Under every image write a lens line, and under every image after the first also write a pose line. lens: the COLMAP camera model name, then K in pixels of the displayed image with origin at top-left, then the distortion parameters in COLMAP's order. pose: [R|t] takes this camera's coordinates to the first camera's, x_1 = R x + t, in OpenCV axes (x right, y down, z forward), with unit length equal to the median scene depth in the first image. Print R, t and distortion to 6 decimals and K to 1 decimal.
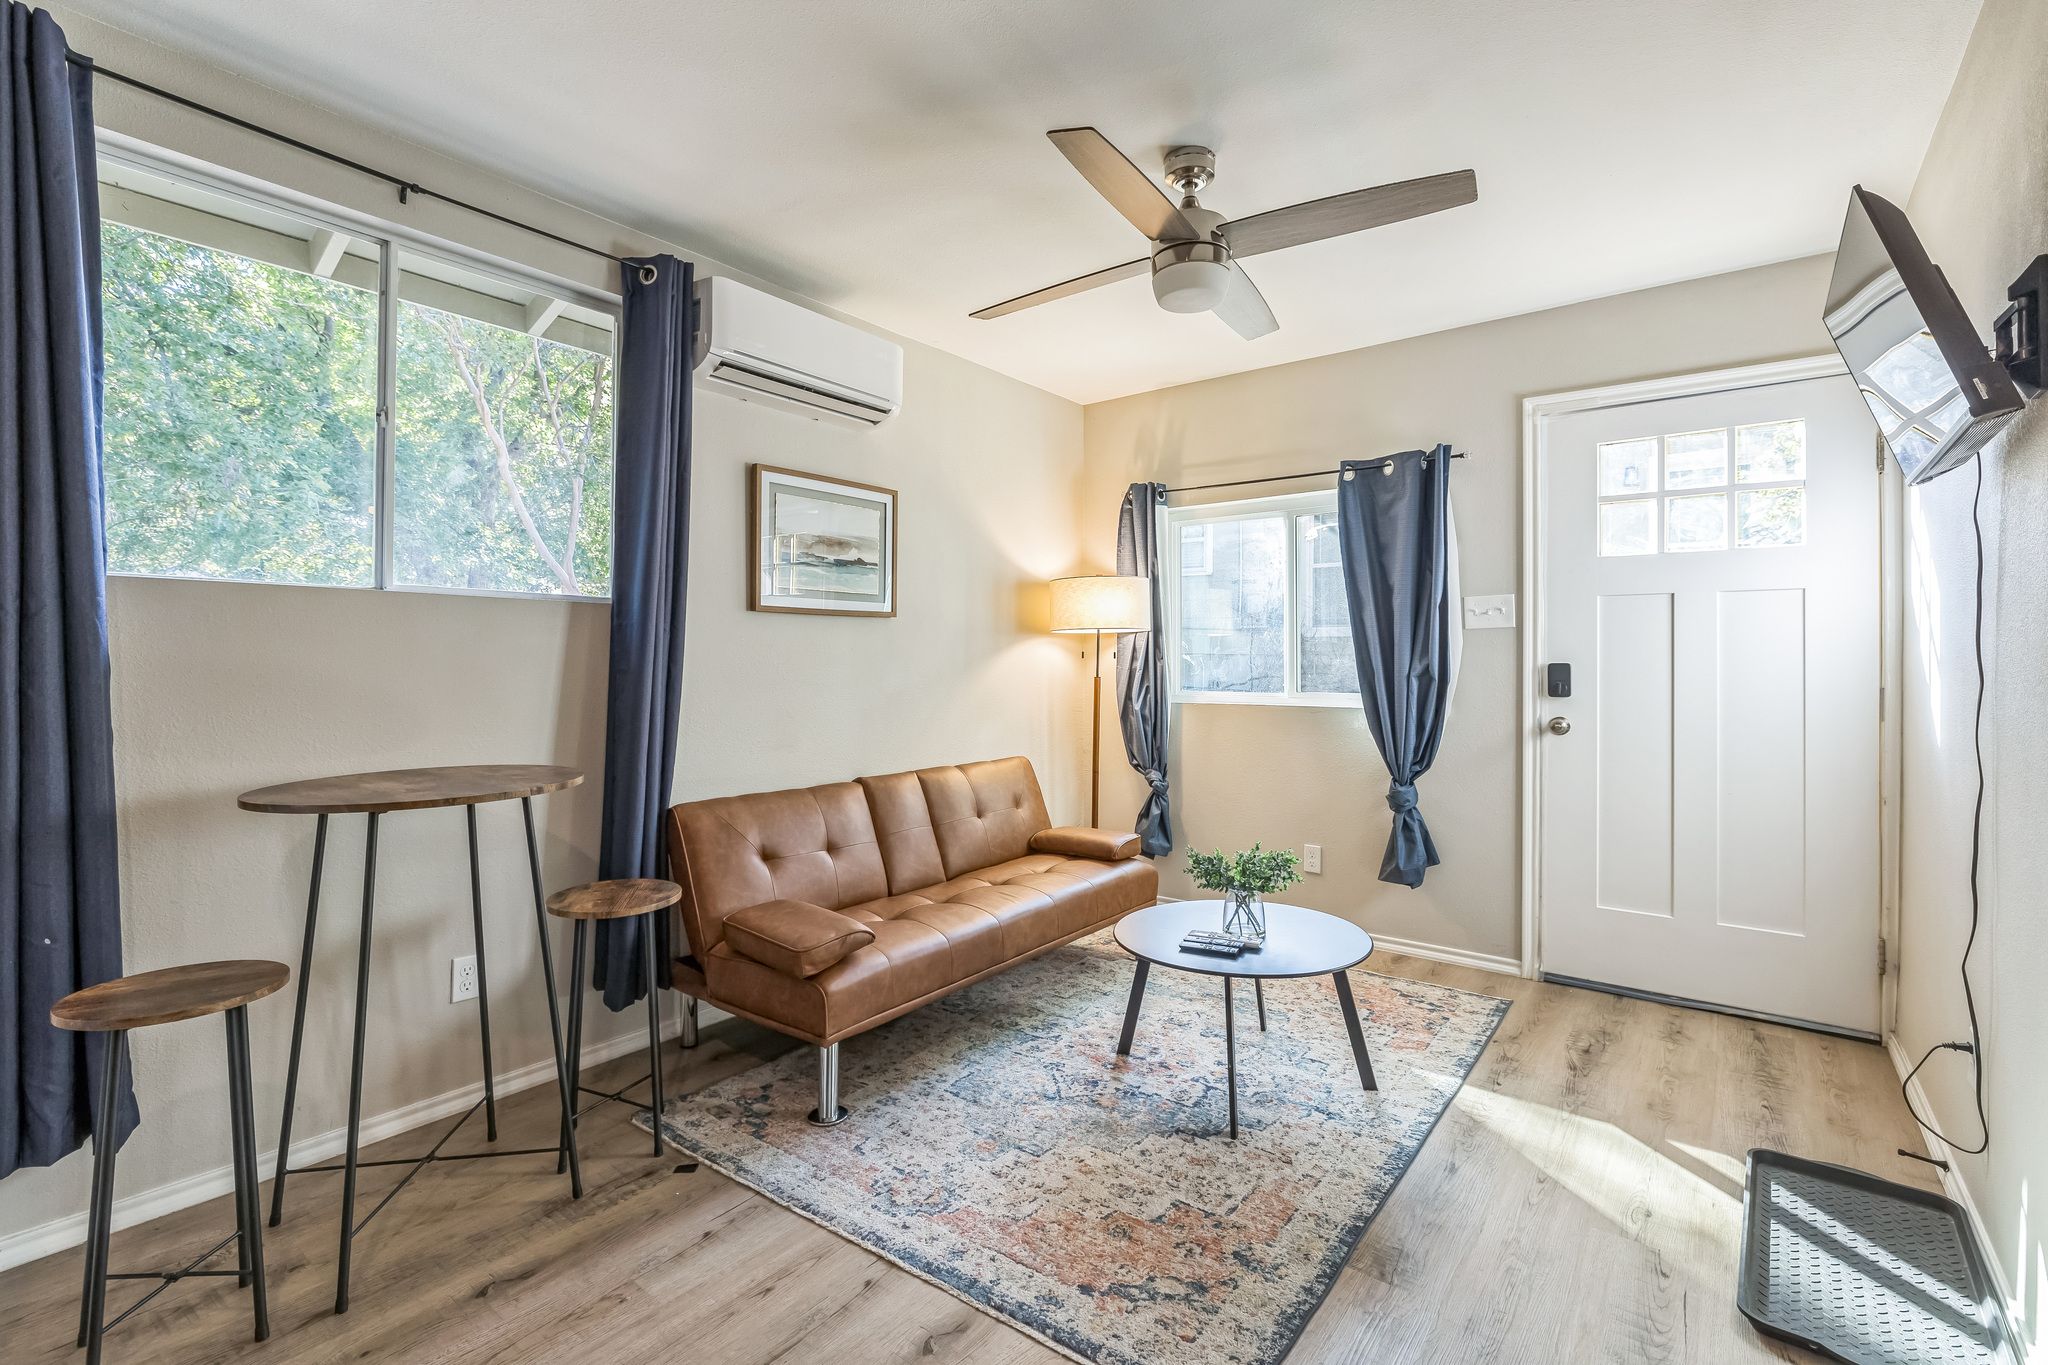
lens RADIAL K [[909.4, 0, 1035.6], [0, 909.4, 654.6], [0, 0, 1]] dist [-0.008235, -0.000448]
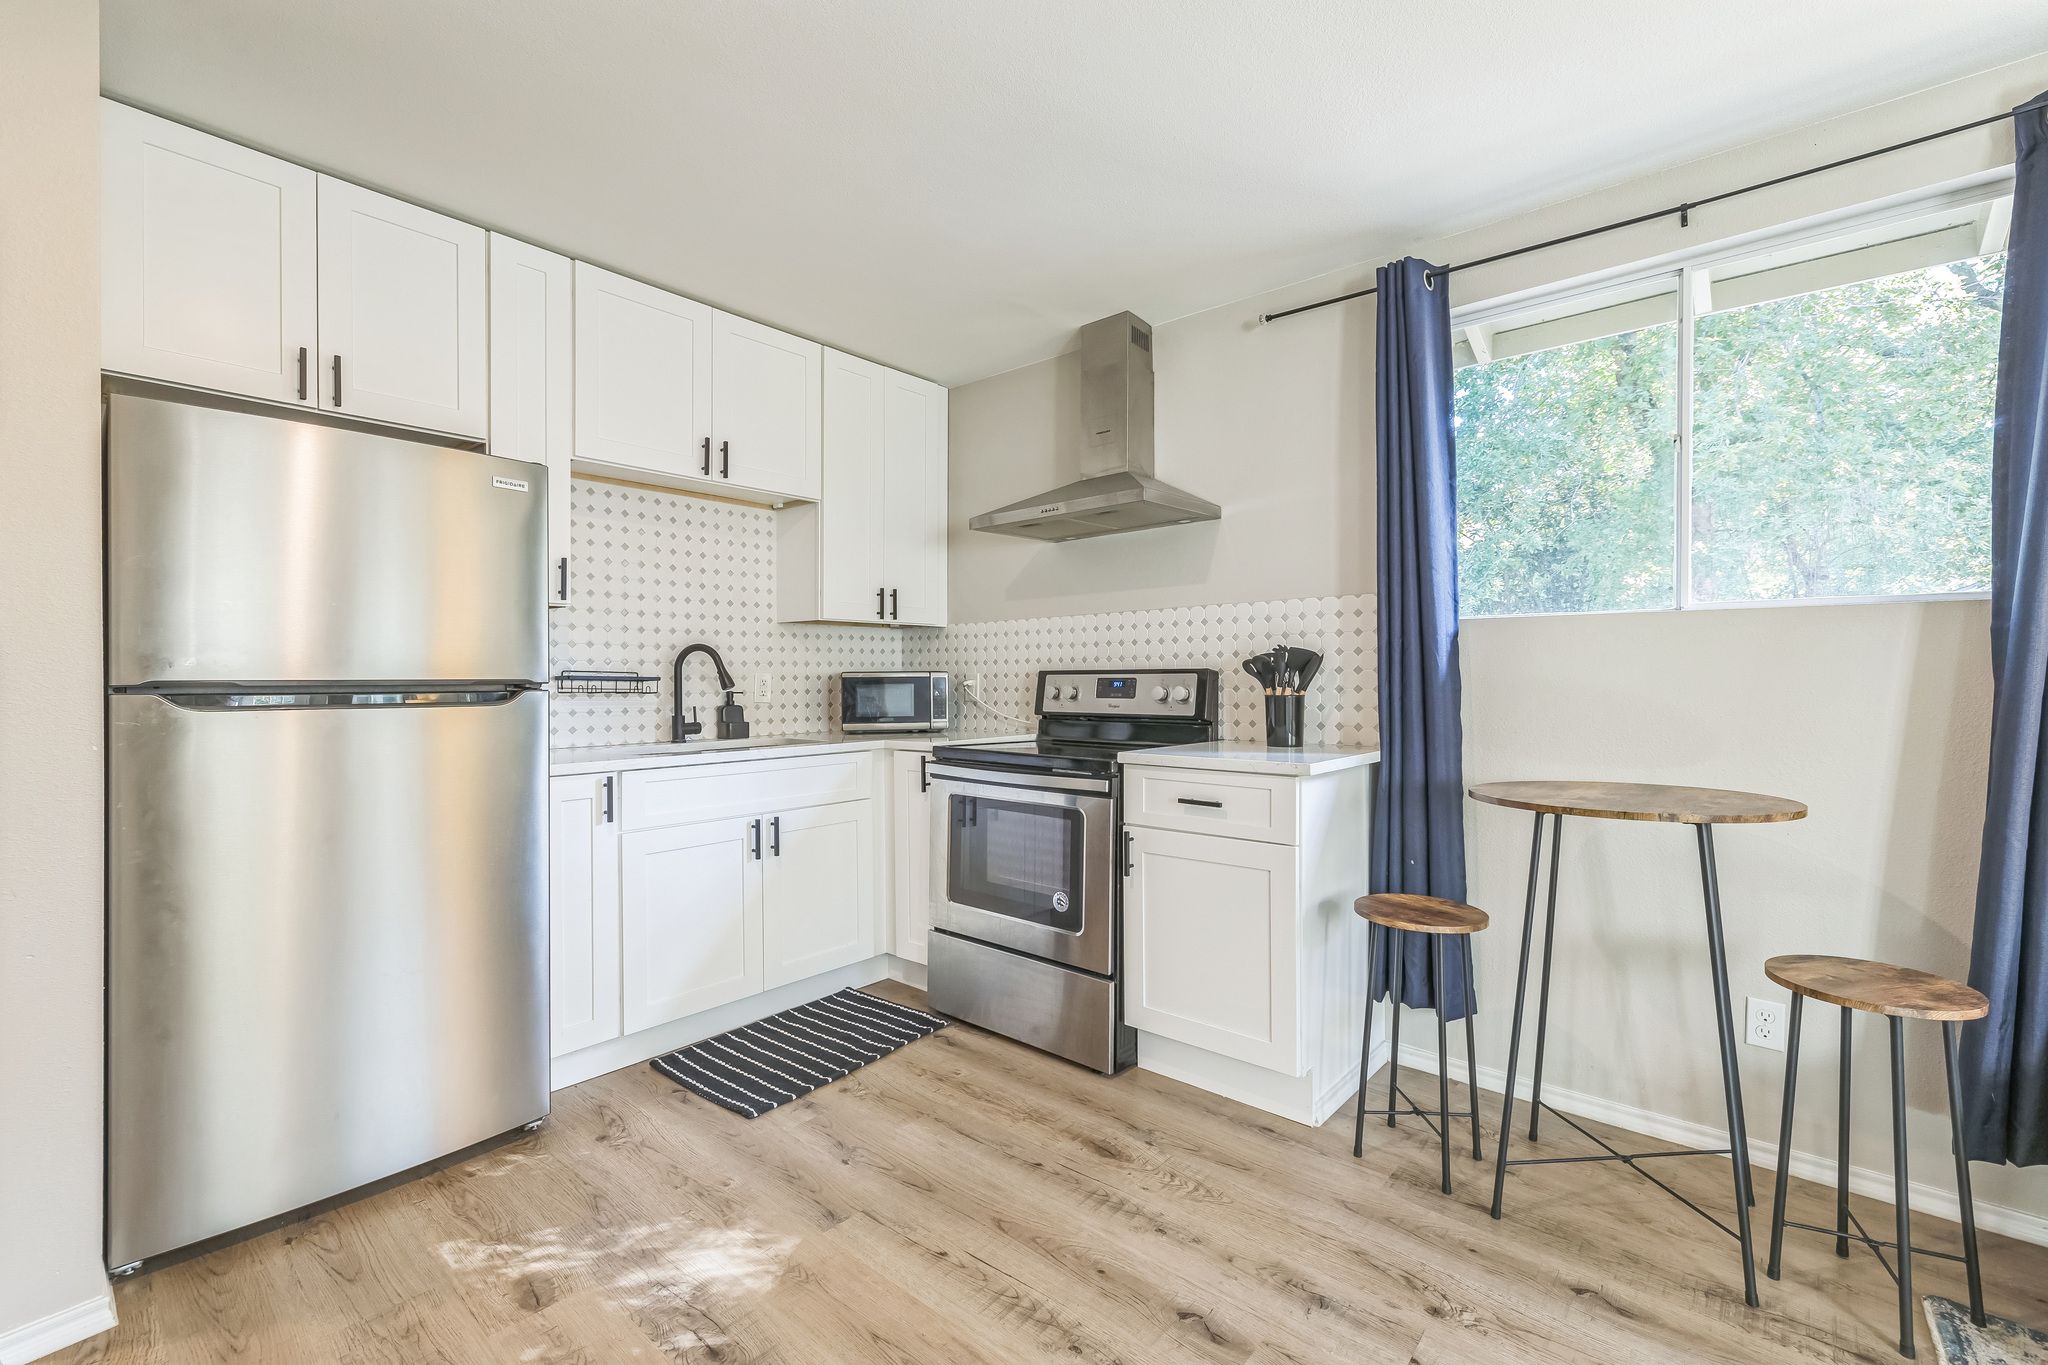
lens RADIAL K [[858.8, 0, 1028.1], [0, 858.8, 680.8], [0, 0, 1]] dist [-0.000689, -0.000135]
pose [[-0.053212, 0.000761, -0.998583, 0.225929], [0.006644, 0.999978, 0.000408, 0.002226], [0.998561, -0.006613, -0.053216, 0.240086]]
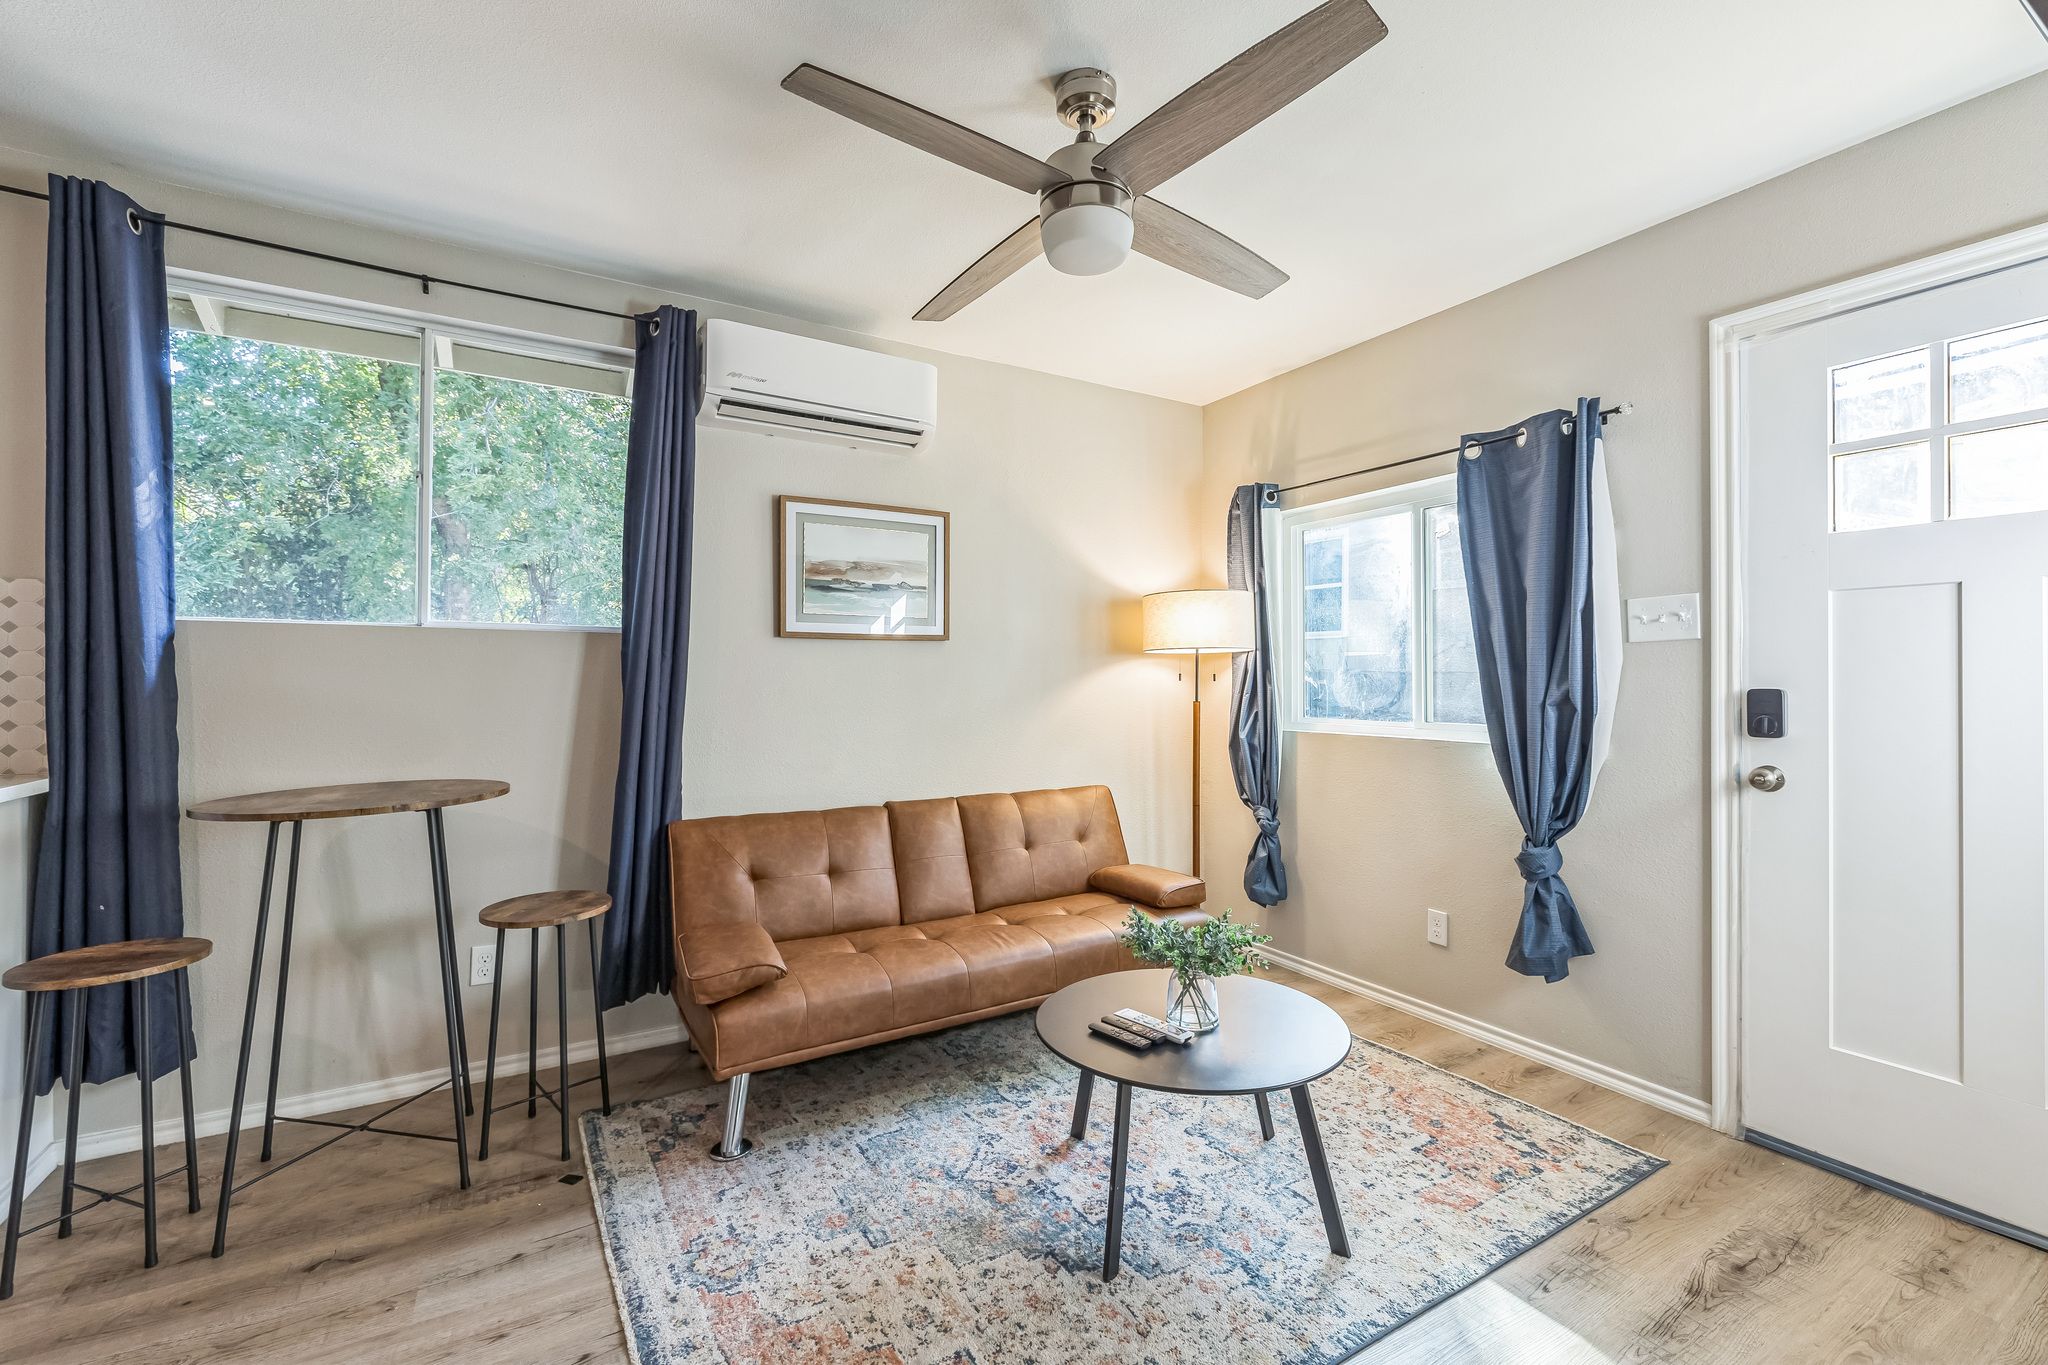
lens RADIAL K [[858.8, 0, 1032.5], [0, 858.8, 669.9], [0, 0, 1]] dist [-0.000689, -0.000135]
pose [[0.930670, -0.005535, -0.365817, 0.328250], [0.003980, 0.999980, -0.005004, -0.004656], [0.365837, 0.003201, 0.930673, 0.196847]]
